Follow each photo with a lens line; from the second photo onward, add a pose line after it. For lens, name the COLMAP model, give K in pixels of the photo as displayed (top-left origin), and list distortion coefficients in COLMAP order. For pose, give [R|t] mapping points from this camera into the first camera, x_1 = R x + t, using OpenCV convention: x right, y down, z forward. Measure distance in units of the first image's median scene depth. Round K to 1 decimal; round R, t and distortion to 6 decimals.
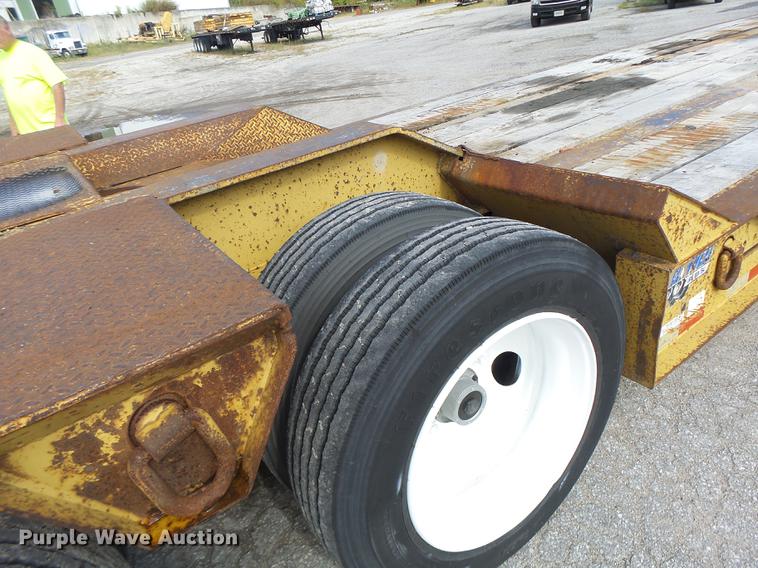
lens RADIAL K [[521.1, 0, 386.1], [0, 521.1, 288.8], [0, 0, 1]] dist [-0.017367, 0.009248]
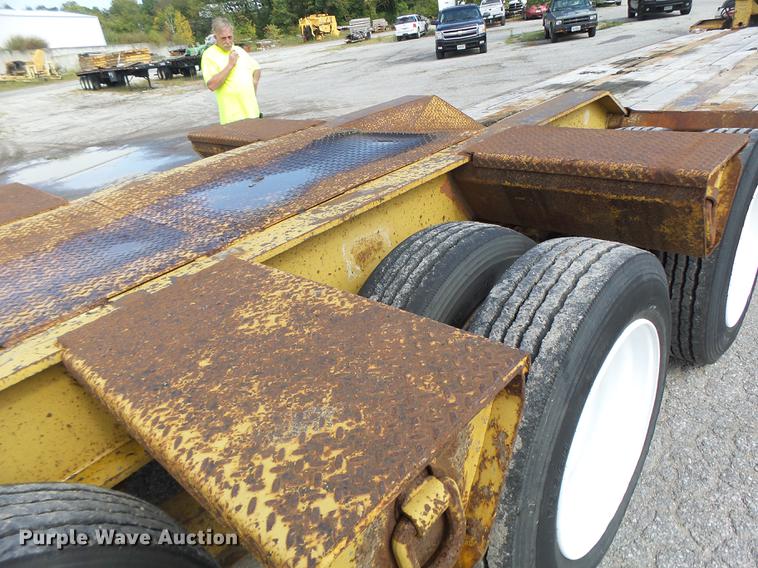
lens RADIAL K [[521.1, 0, 382.8], [0, 521.1, 290.1], [0, 0, 1]] dist [-0.017367, 0.009248]
pose [[0.978998, -0.087056, 0.184347, -0.041405], [0.097426, 0.994087, -0.047944, 0.012072], [-0.179083, 0.064898, 0.981691, -0.014658]]
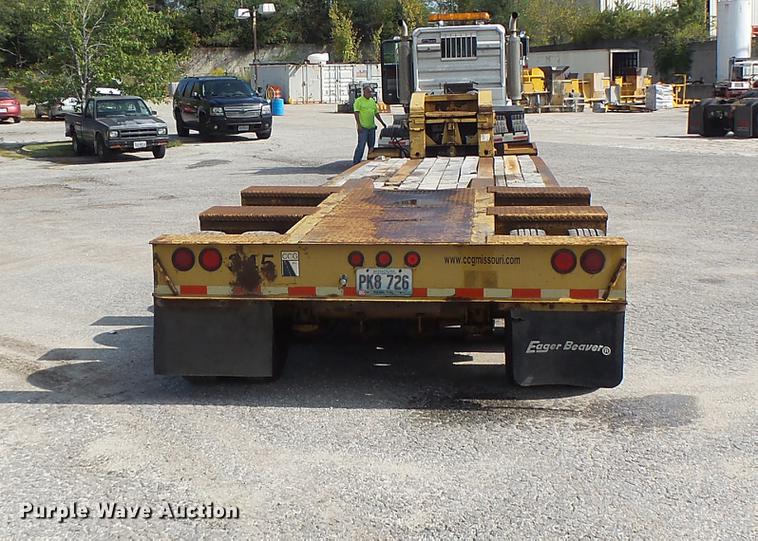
lens RADIAL K [[1180.4, 0, 374.0], [0, 1180.4, 267.6], [0, 0, 1]] dist [-0.039612, 0.000000]
pose [[0.654501, 0.007176, 0.756027, -0.215897], [0.296115, 0.917638, -0.265060, 0.067047], [-0.695661, 0.397353, 0.598470, -0.088400]]
